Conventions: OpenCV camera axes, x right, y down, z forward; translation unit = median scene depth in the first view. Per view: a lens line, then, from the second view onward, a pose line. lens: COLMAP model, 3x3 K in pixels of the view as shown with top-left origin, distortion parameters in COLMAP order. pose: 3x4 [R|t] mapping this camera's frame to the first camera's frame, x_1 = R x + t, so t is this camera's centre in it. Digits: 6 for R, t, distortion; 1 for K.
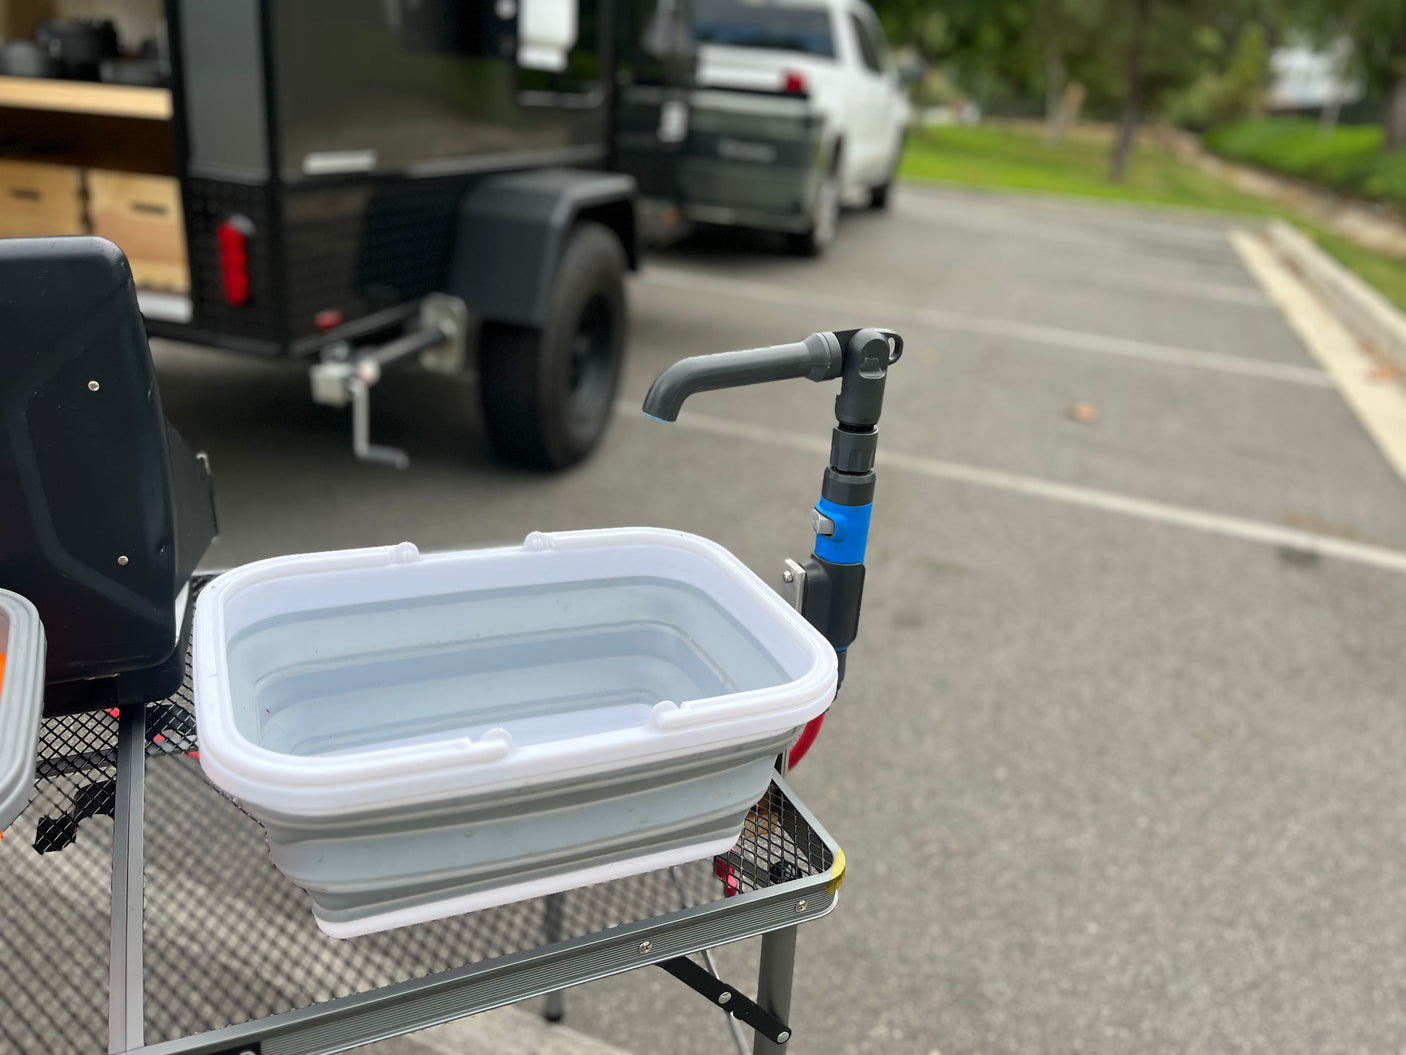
lens RADIAL K [[1080.4, 0, 703.0], [0, 1080.4, 527.5], [0, 0, 1]] dist [0.033241, -0.043873]
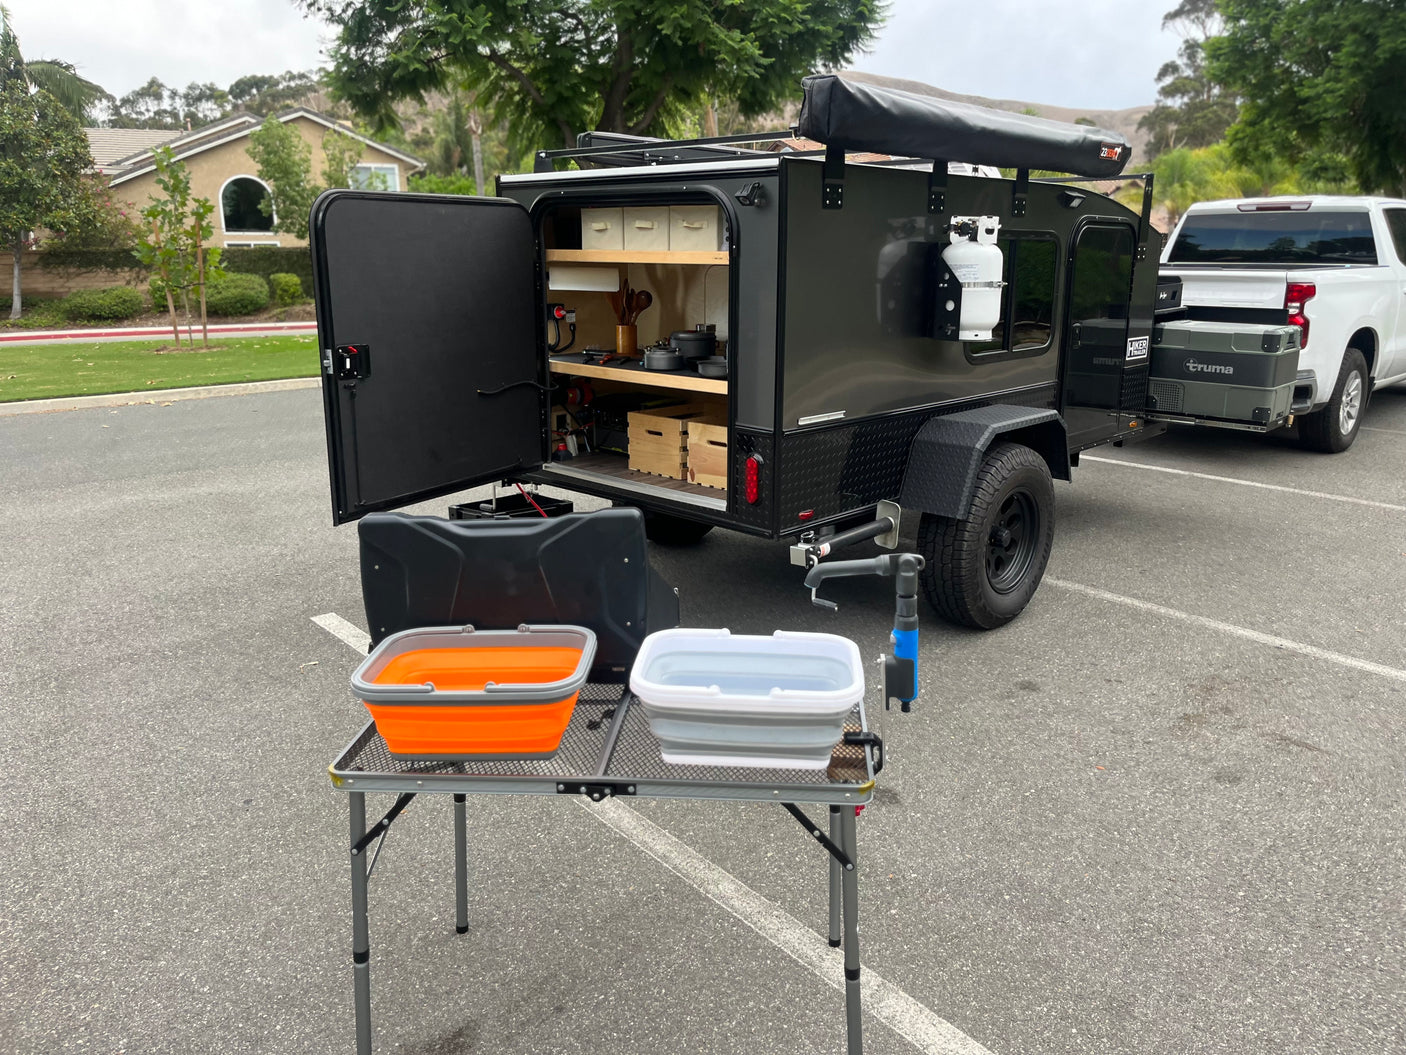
lens RADIAL K [[1081.8, 0, 697.0], [0, 1081.8, 514.3], [0, 0, 1]] dist [0.031290, -0.009864]
pose [[0.860620, 0.036740, -0.507920, 0.330257], [-0.118741, 0.984379, -0.129991, 0.030803], [0.495210, 0.172184, 0.851539, -0.426317]]
